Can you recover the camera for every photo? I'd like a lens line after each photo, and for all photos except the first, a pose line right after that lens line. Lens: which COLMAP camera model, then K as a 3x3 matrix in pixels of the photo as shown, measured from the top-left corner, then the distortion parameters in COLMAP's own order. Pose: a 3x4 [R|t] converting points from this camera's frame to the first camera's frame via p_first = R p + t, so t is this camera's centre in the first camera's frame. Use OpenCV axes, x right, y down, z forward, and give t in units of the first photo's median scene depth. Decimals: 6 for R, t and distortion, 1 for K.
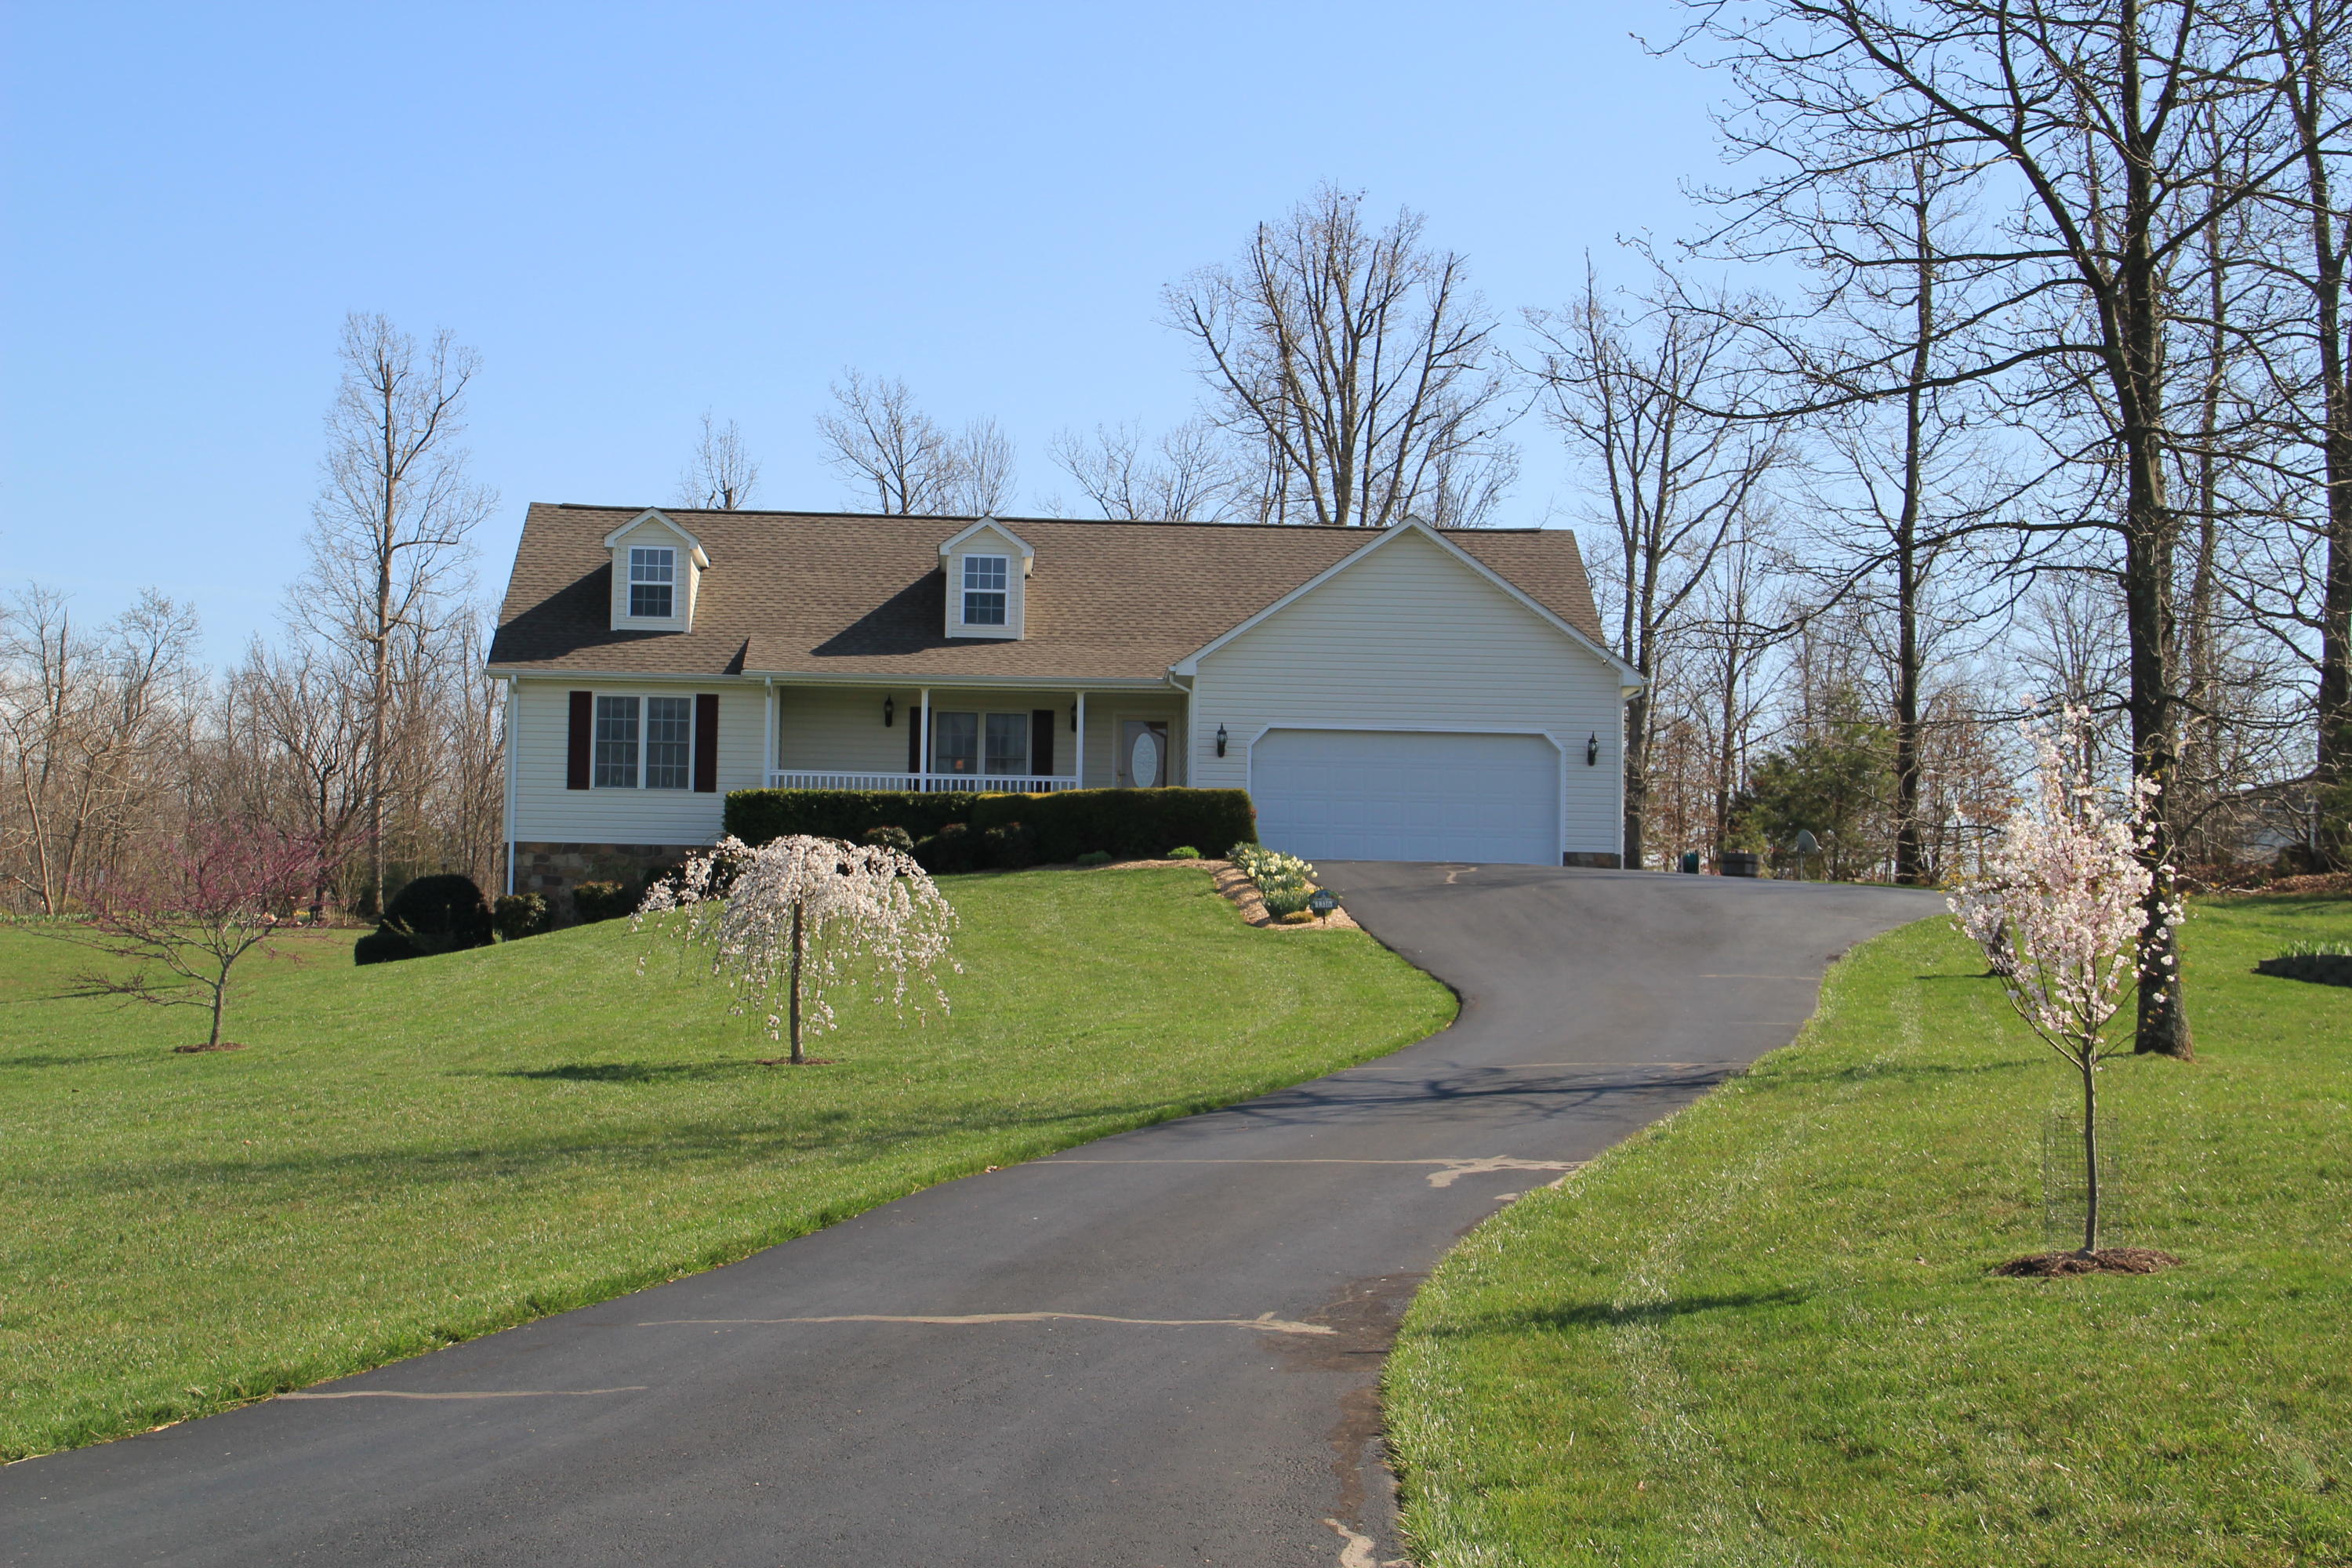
lens RADIAL K [[3776.5, 0, 1164.2], [0, 3776.5, 799.2], [0, 0, 1]] dist [0.177420, 0.000000]
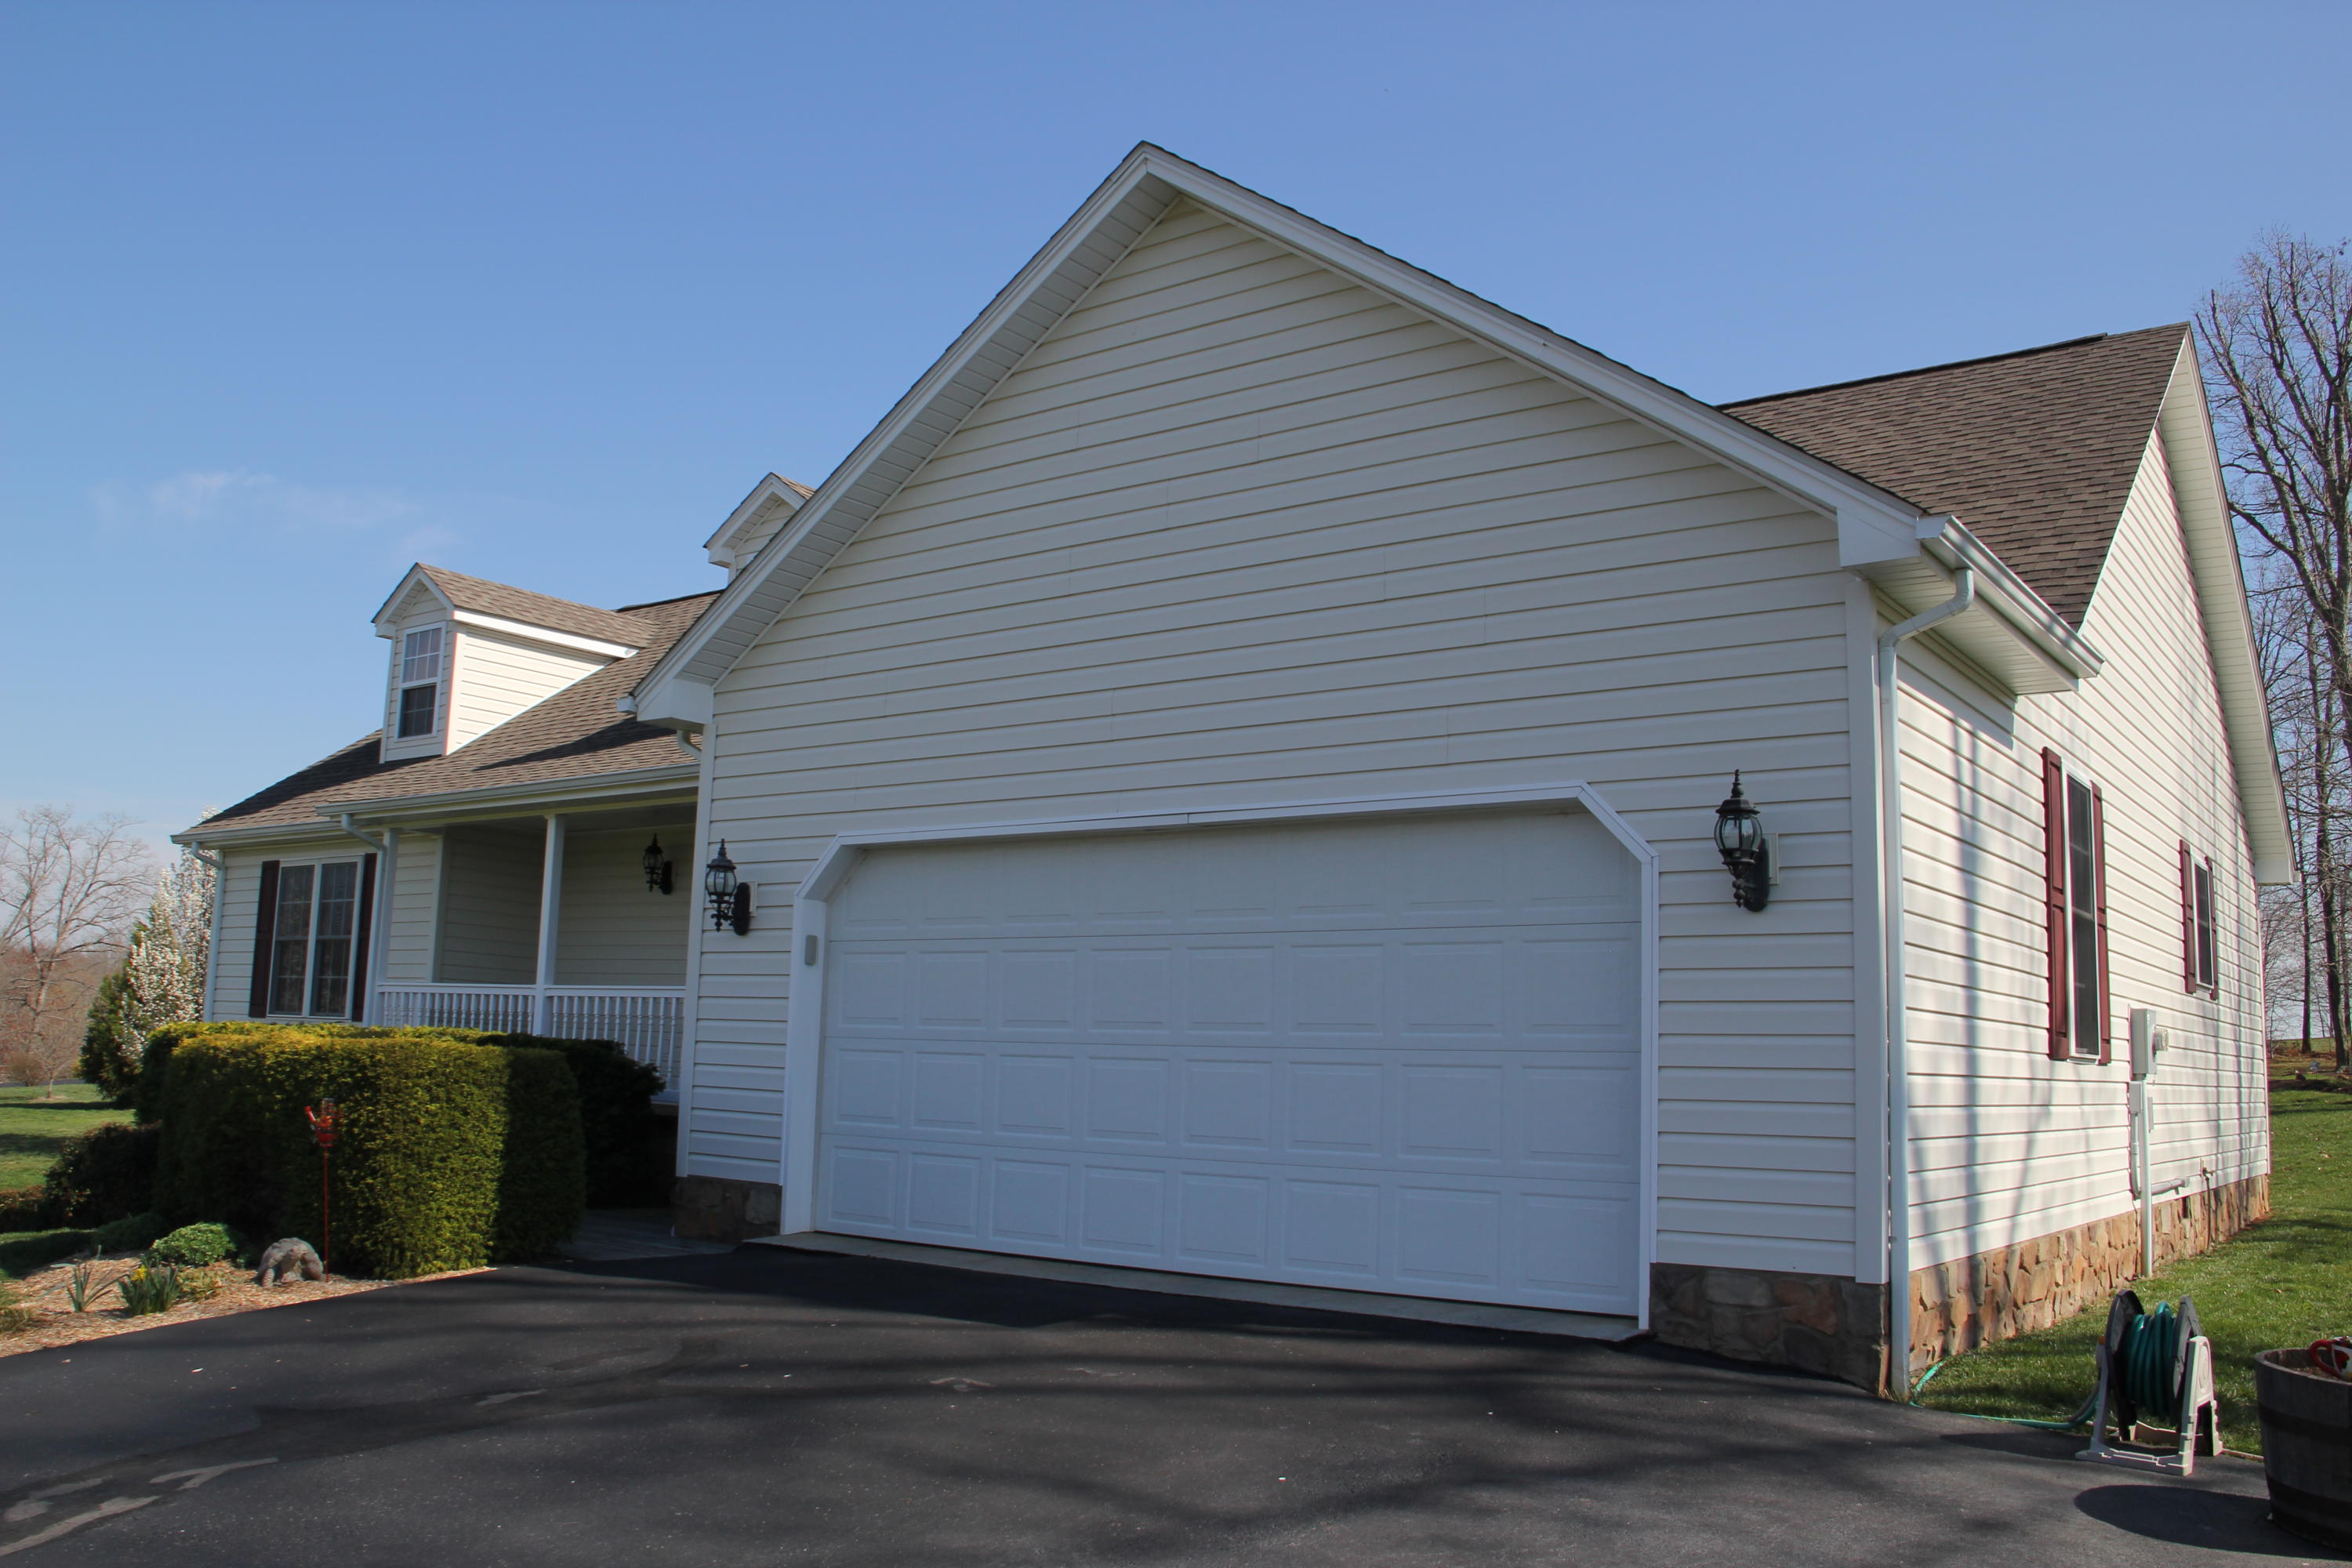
lens RADIAL K [[1920.2, 0, 1126.9], [0, 1920.2, 807.8], [0, 0, 1]] dist [-0.146470, 0.076136]
pose [[0.762845, -0.079064, -0.641729, 0.156336], [0.031219, 0.995842, -0.085580, -0.006189], [0.645827, 0.045250, 0.762142, 0.855319]]
